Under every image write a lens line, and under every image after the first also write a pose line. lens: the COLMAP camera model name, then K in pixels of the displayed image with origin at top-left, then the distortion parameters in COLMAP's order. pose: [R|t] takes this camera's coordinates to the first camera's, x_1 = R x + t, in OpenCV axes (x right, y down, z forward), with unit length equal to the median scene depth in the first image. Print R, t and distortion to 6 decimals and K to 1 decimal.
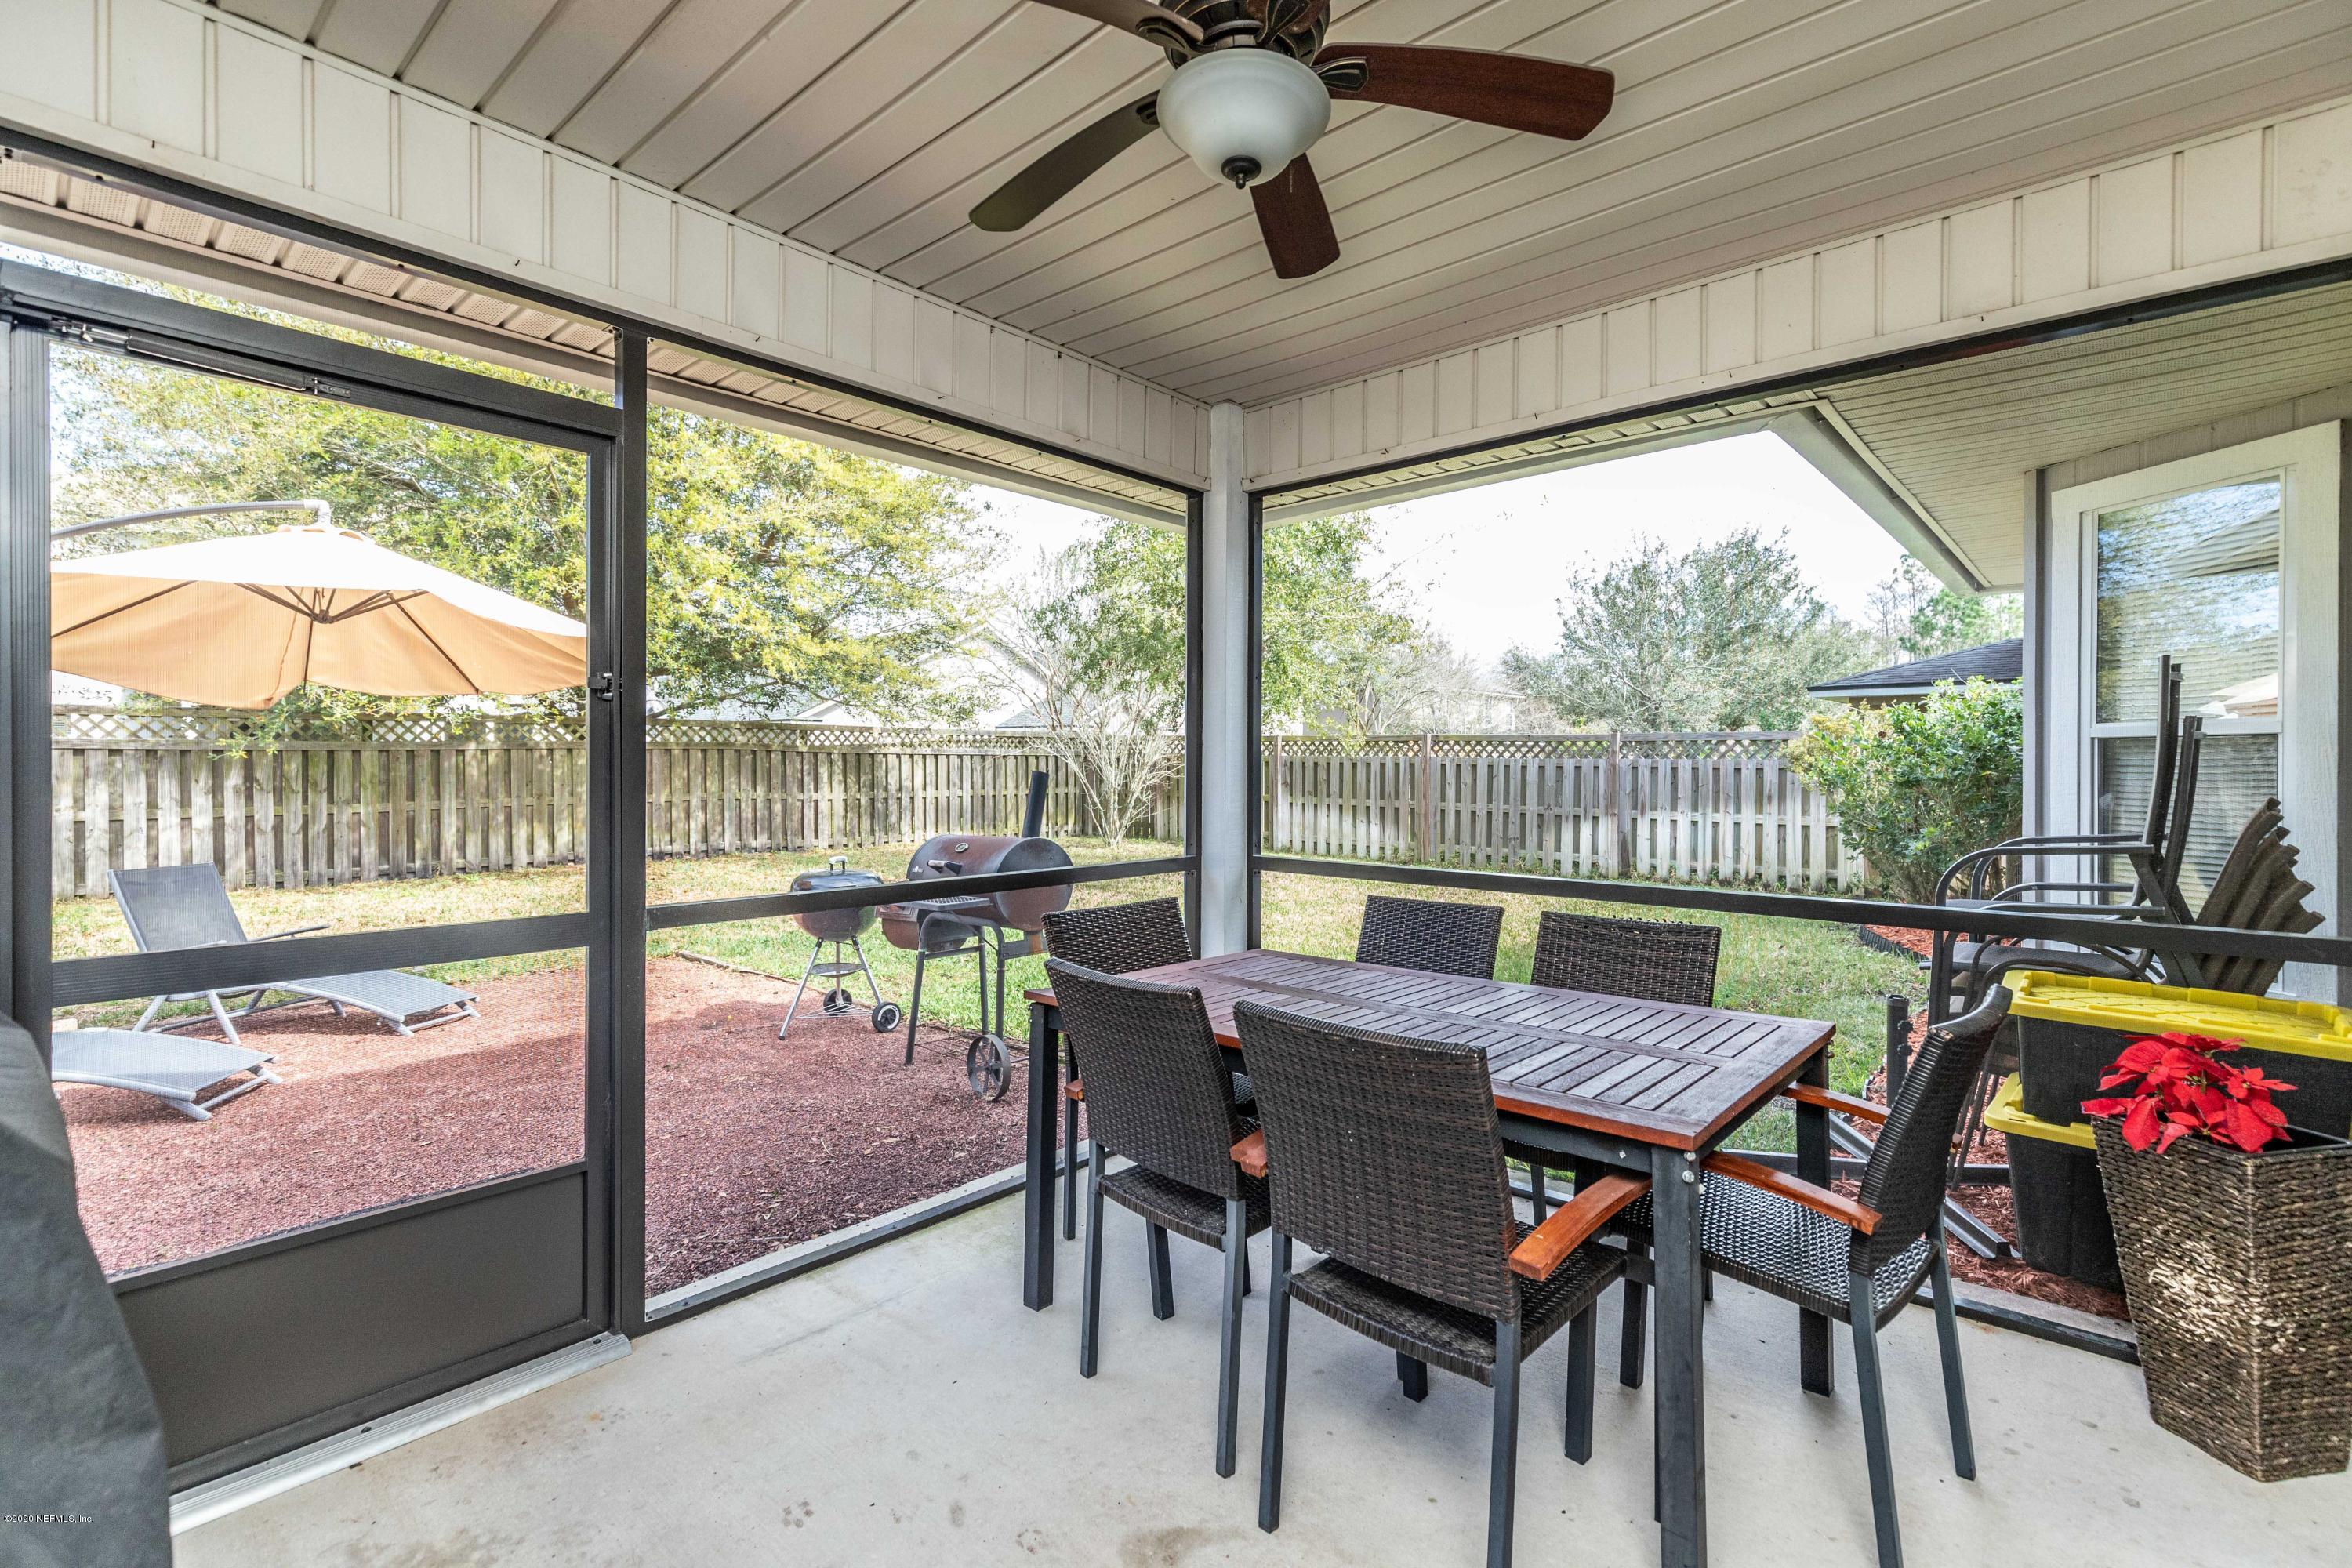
lens RADIAL K [[1078.1, 0, 1183.5], [0, 1078.1, 783.7], [0, 0, 1]] dist [0.000440, 0.000032]
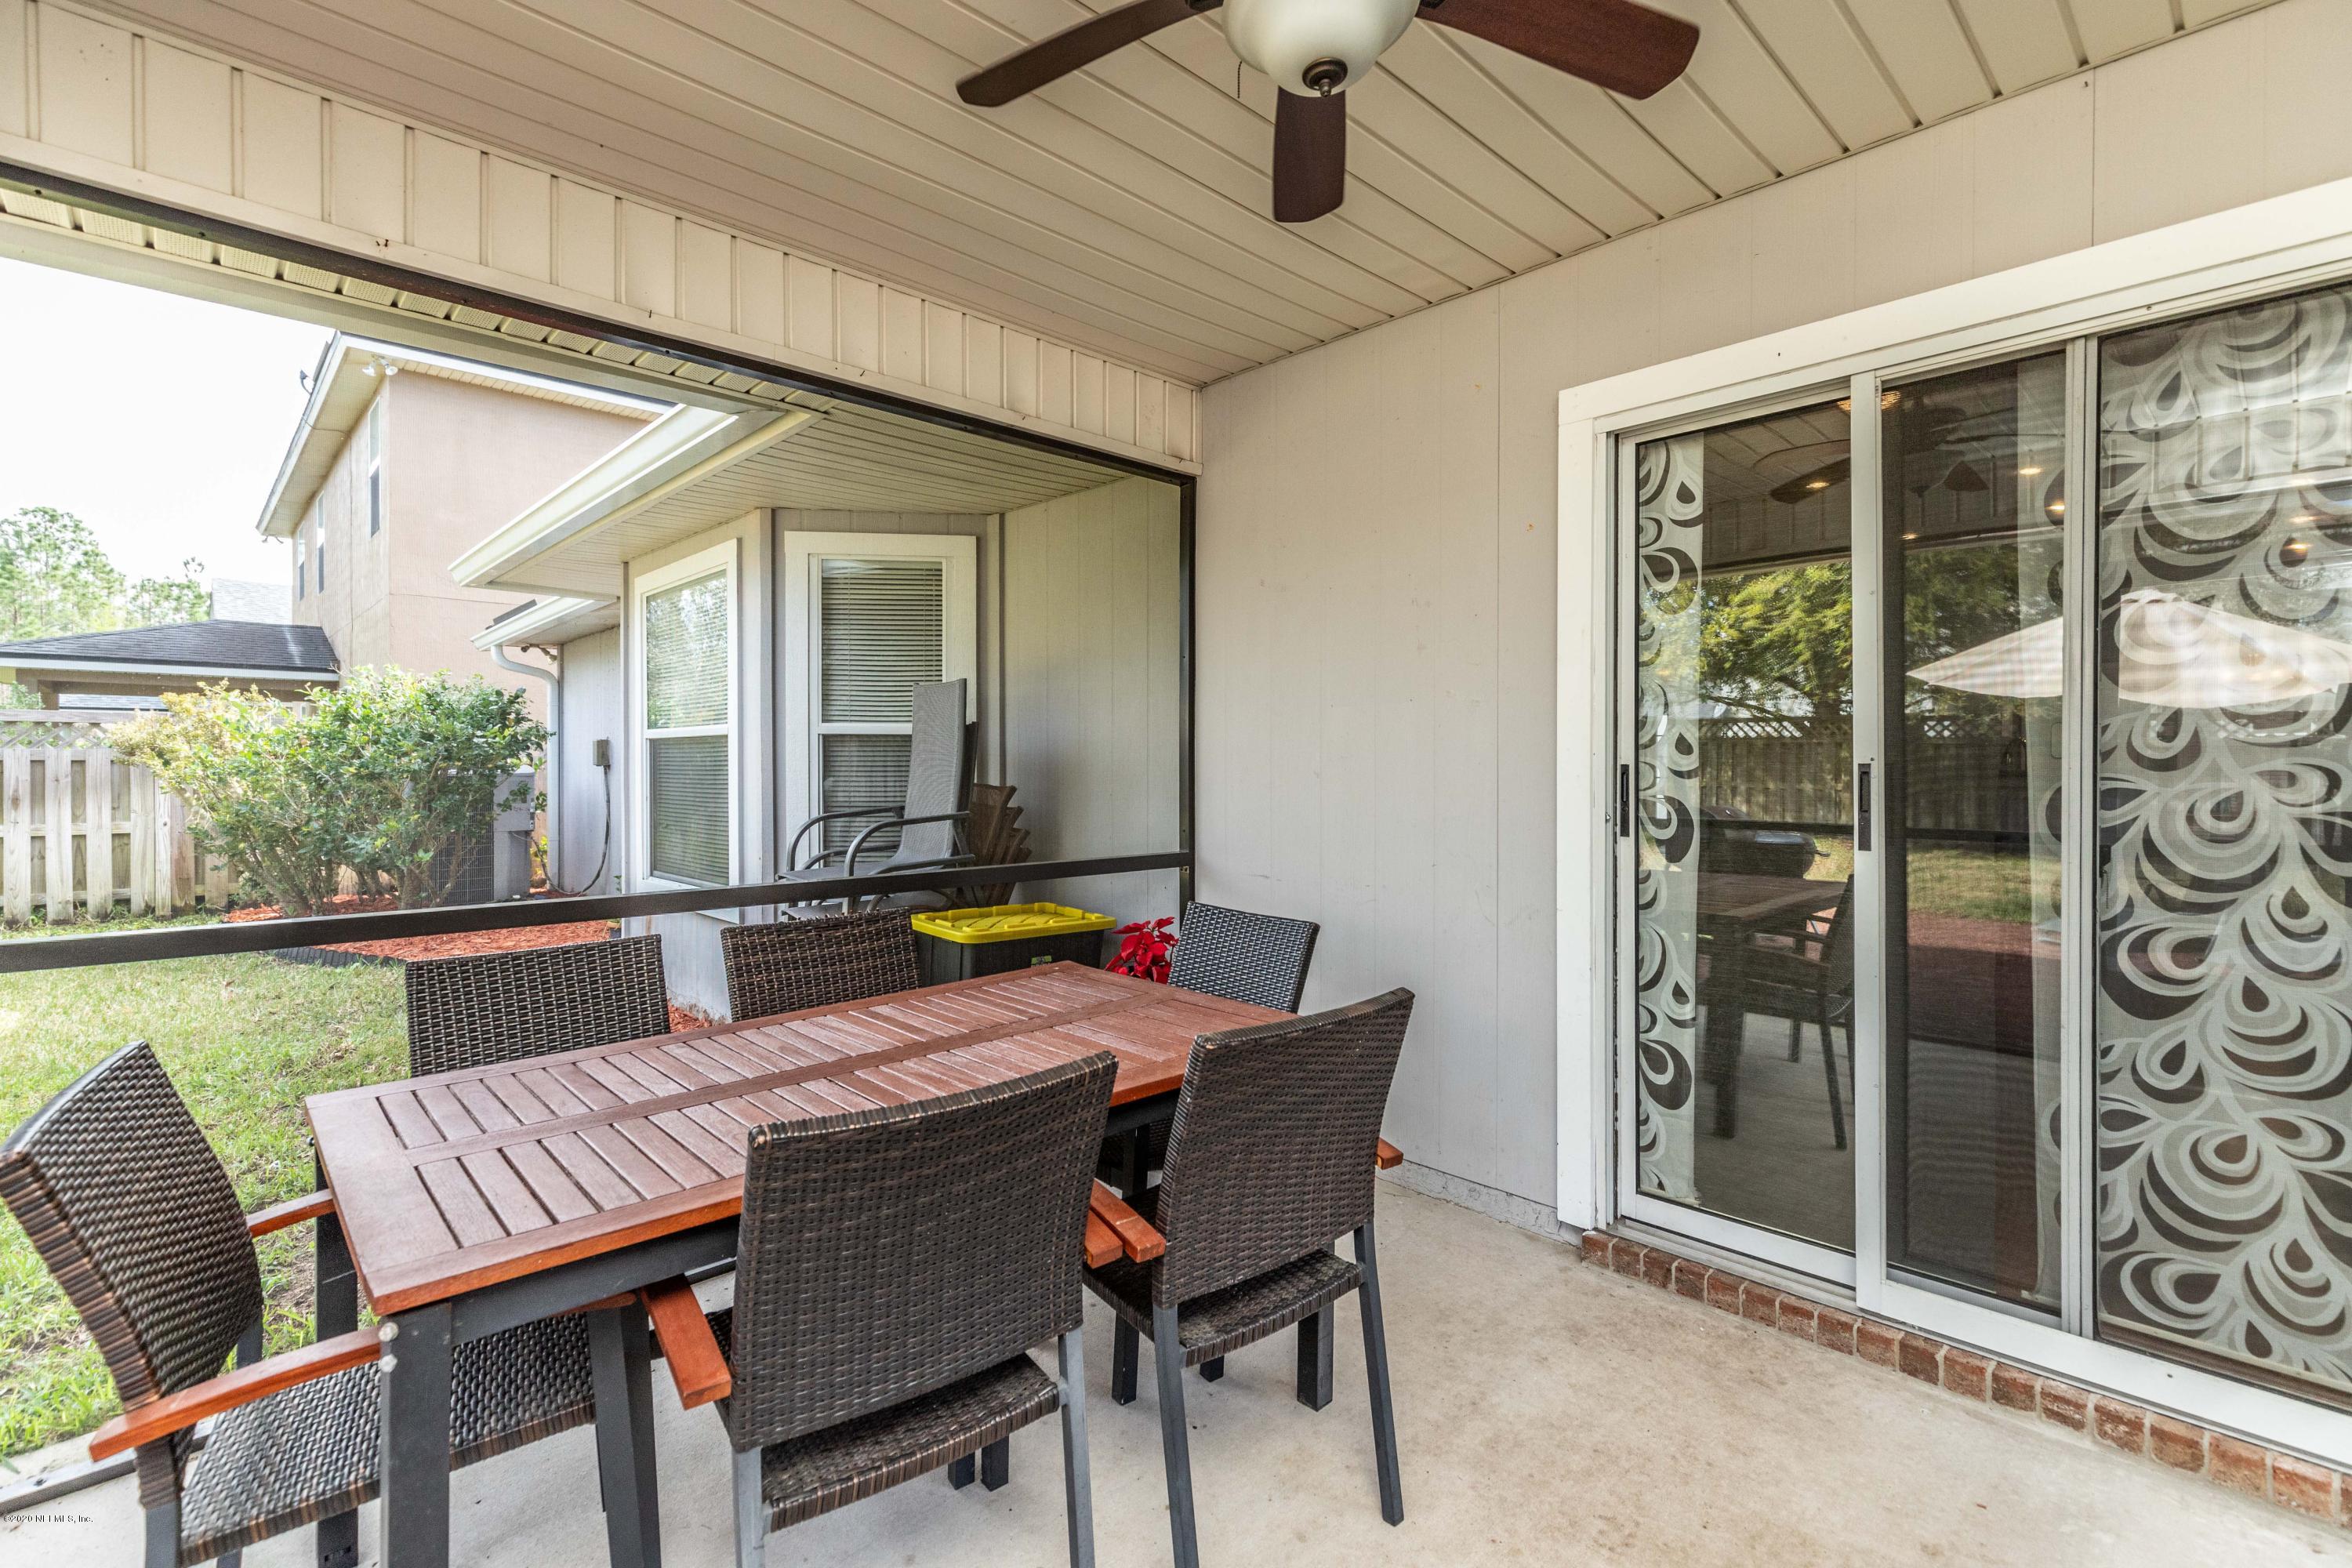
lens RADIAL K [[1078.1, 0, 1183.5], [0, 1078.1, 783.7], [0, 0, 1]] dist [0.000440, 0.000032]
pose [[0.084565, -0.021131, 0.996194, -0.122418], [0.014030, 0.999701, 0.020014, -0.002205], [-0.996319, 0.012284, 0.084836, 0.155260]]
